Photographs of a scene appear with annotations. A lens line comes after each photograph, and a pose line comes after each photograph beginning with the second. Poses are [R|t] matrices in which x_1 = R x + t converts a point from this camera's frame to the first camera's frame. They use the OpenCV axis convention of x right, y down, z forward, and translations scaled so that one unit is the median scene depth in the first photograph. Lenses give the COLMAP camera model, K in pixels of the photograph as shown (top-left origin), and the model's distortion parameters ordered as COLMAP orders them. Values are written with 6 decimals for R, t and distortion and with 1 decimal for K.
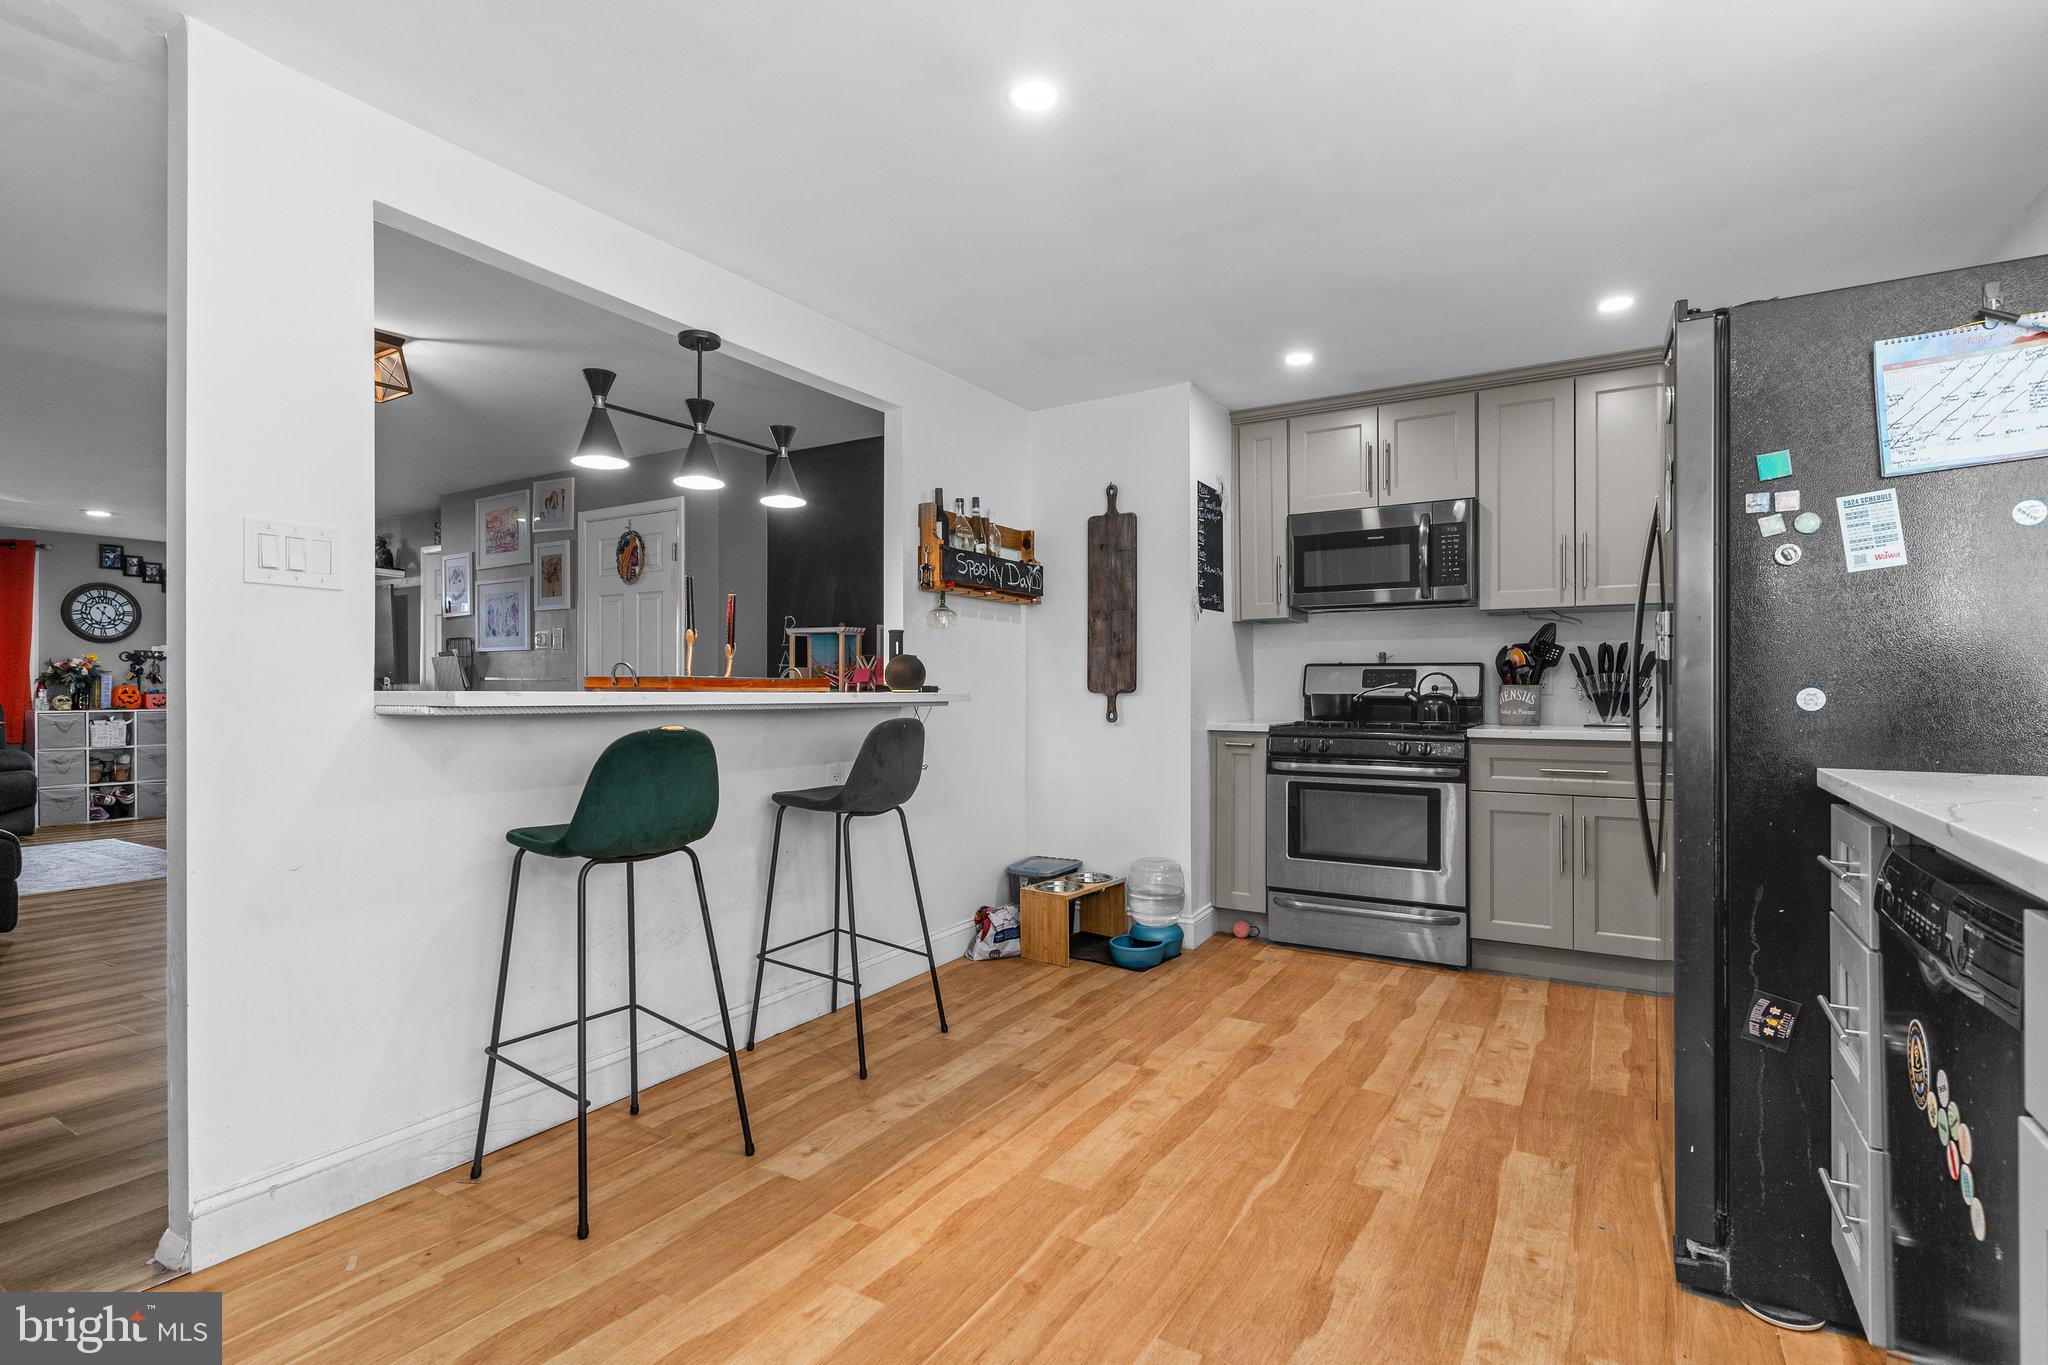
lens RADIAL K [[976.9, 0, 1020.7], [0, 976.9, 685.8], [0, 0, 1]] dist [0.004098, -0.001345]
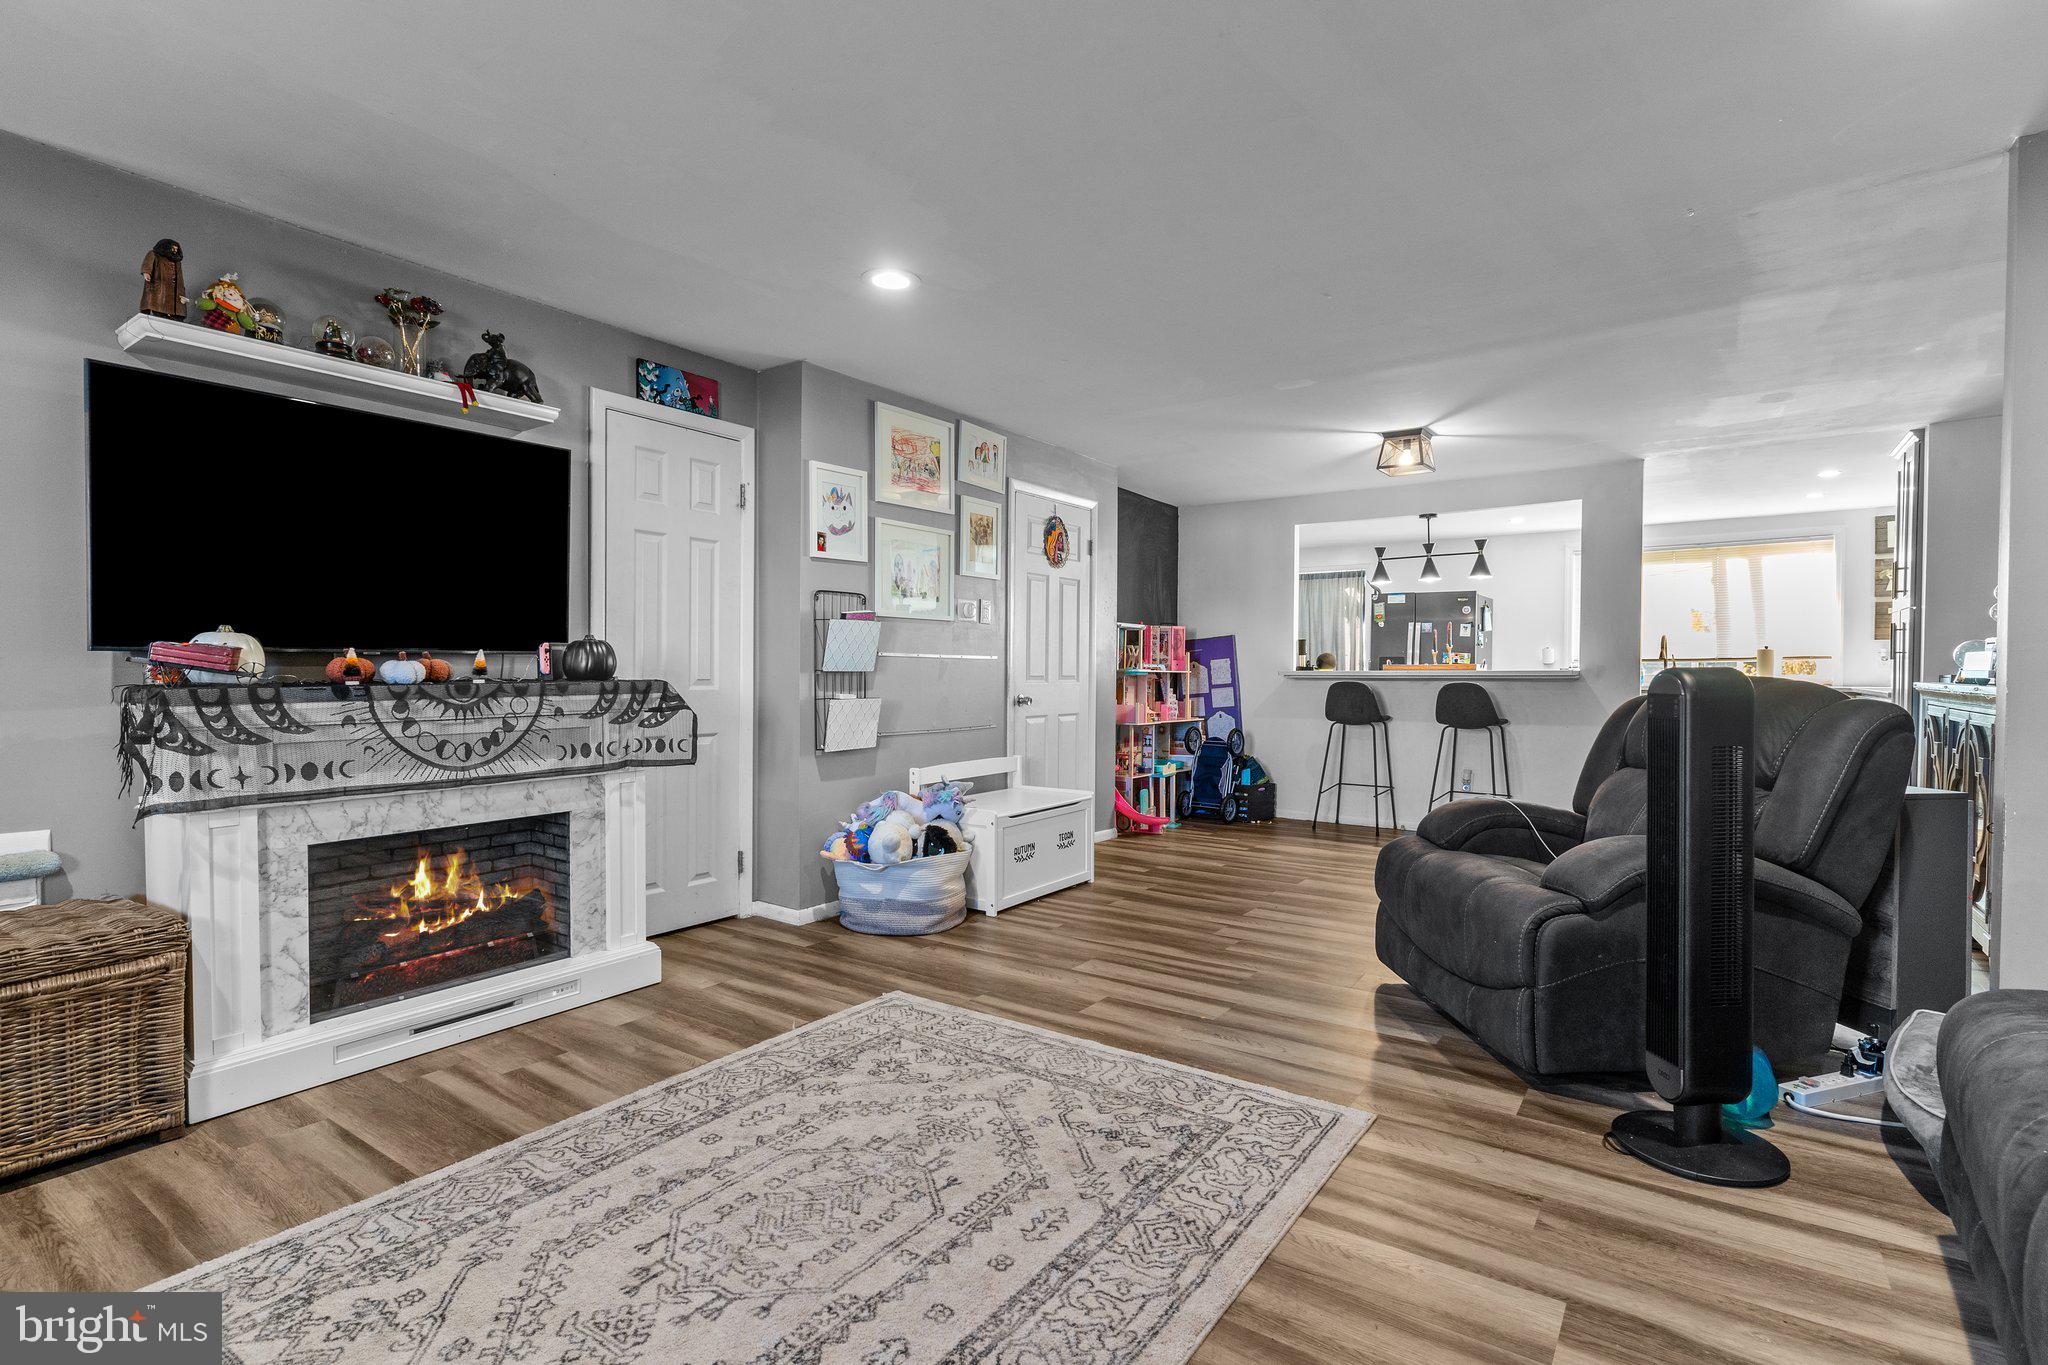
lens RADIAL K [[981.2, 0, 1024.0], [0, 981.2, 682.5], [0, 0, 1]] dist [0.001699, 0.000163]
pose [[0.065878, -0.012447, 0.997750, -1.956826], [-0.004675, 0.999907, 0.012783, 0.006175], [-0.997817, -0.005507, 0.065814, 1.310576]]
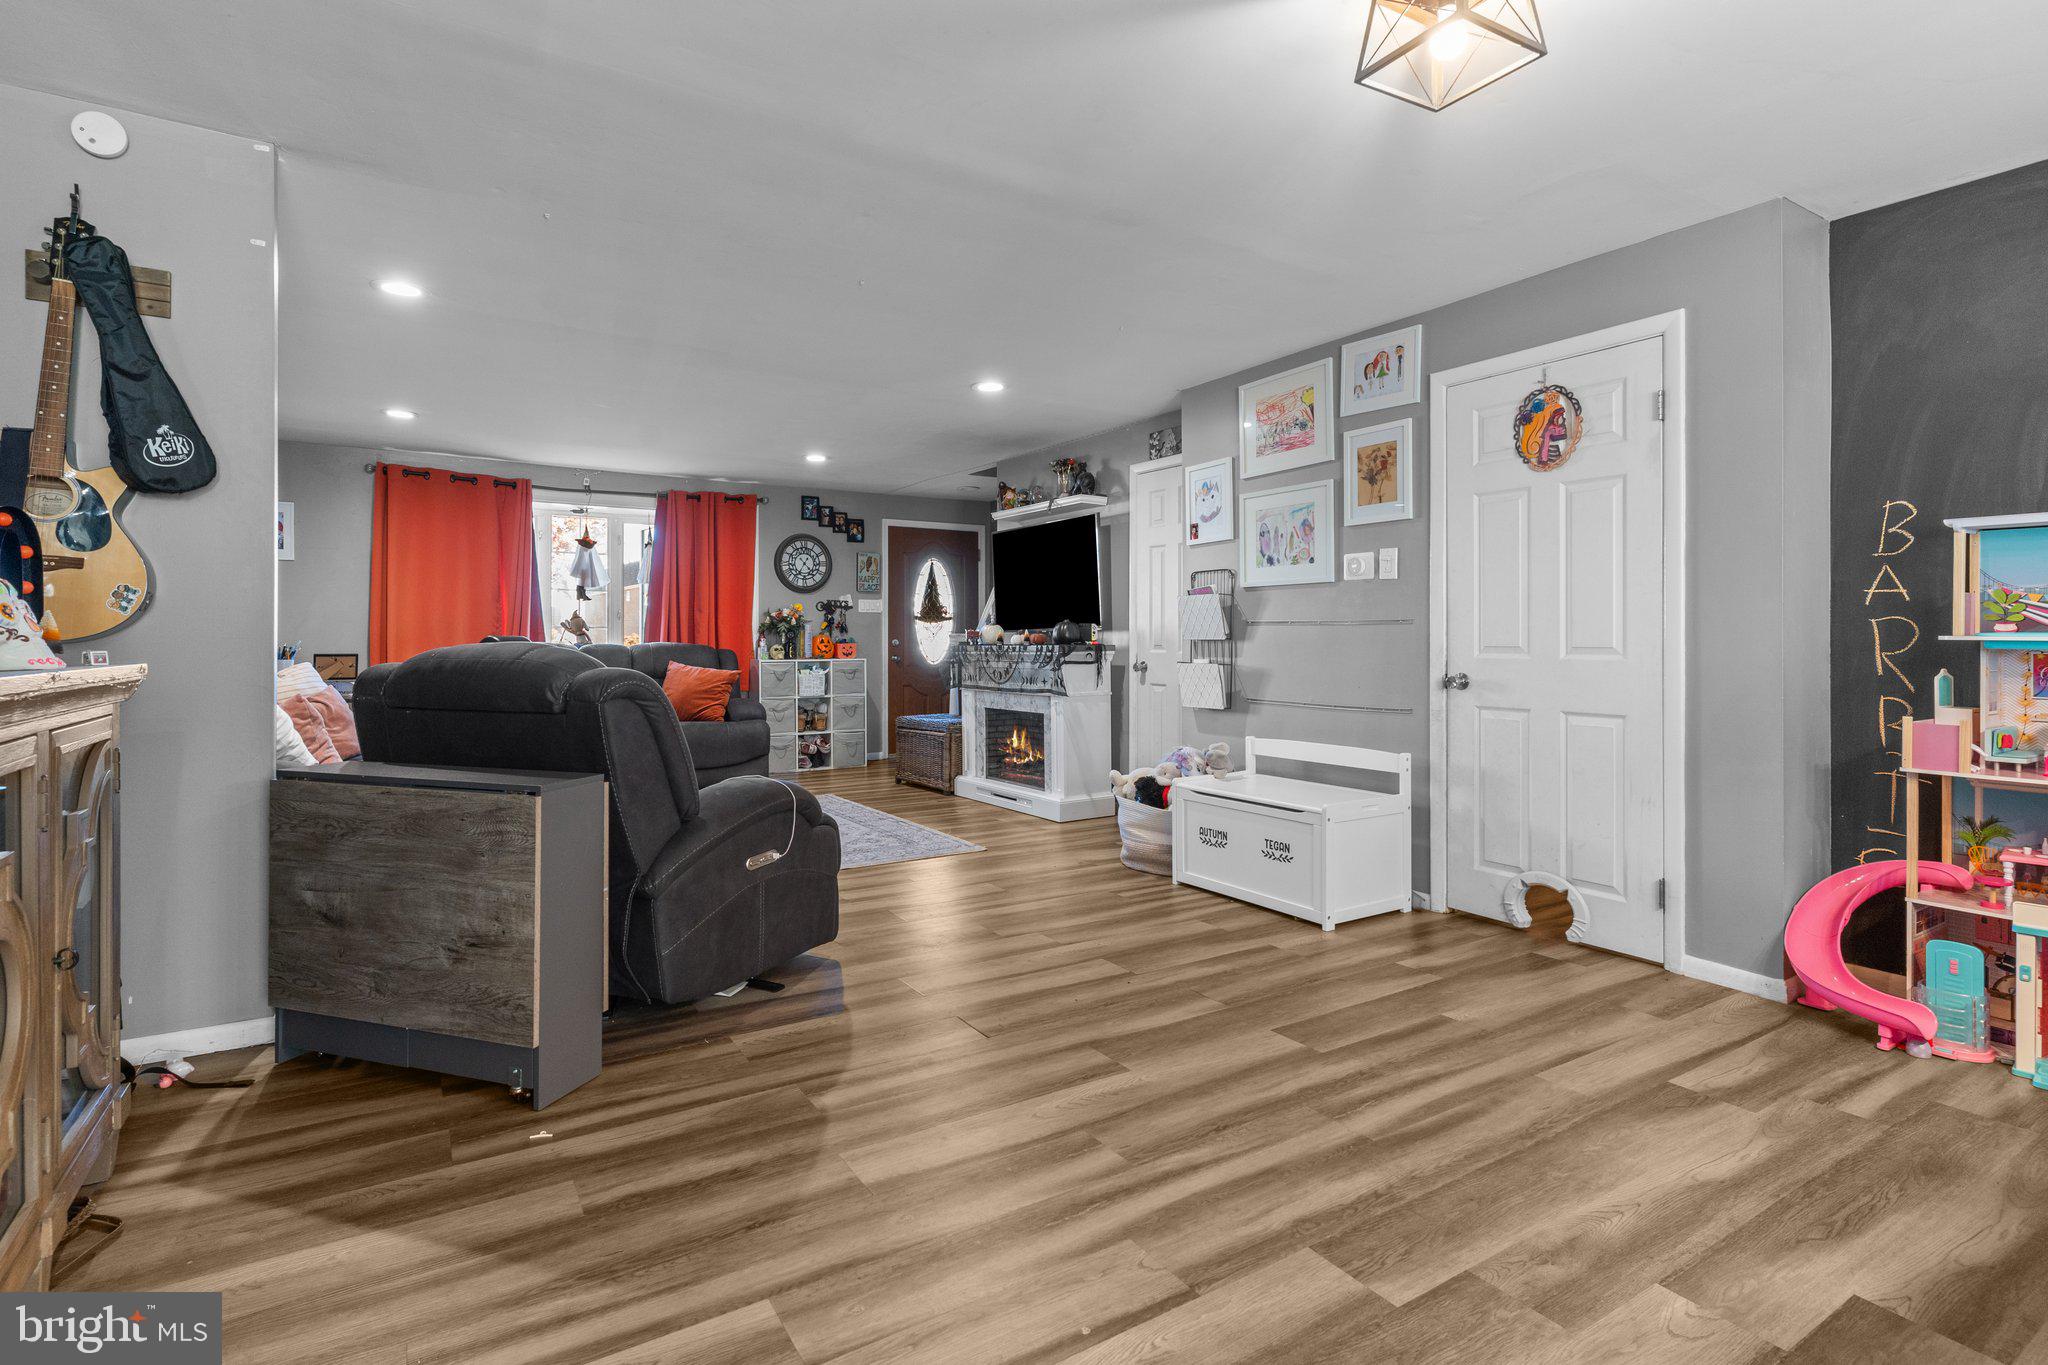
lens RADIAL K [[990.4, 0, 1027.0], [0, 990.4, 640.0], [0, 0, 1]] dist [0.001009, -0.000122]
pose [[0.896681, -0.000313, -0.442677, -0.566782], [0.001560, 0.999996, 0.002454, 0.005255], [0.442674, -0.002892, 0.896678, 0.373241]]
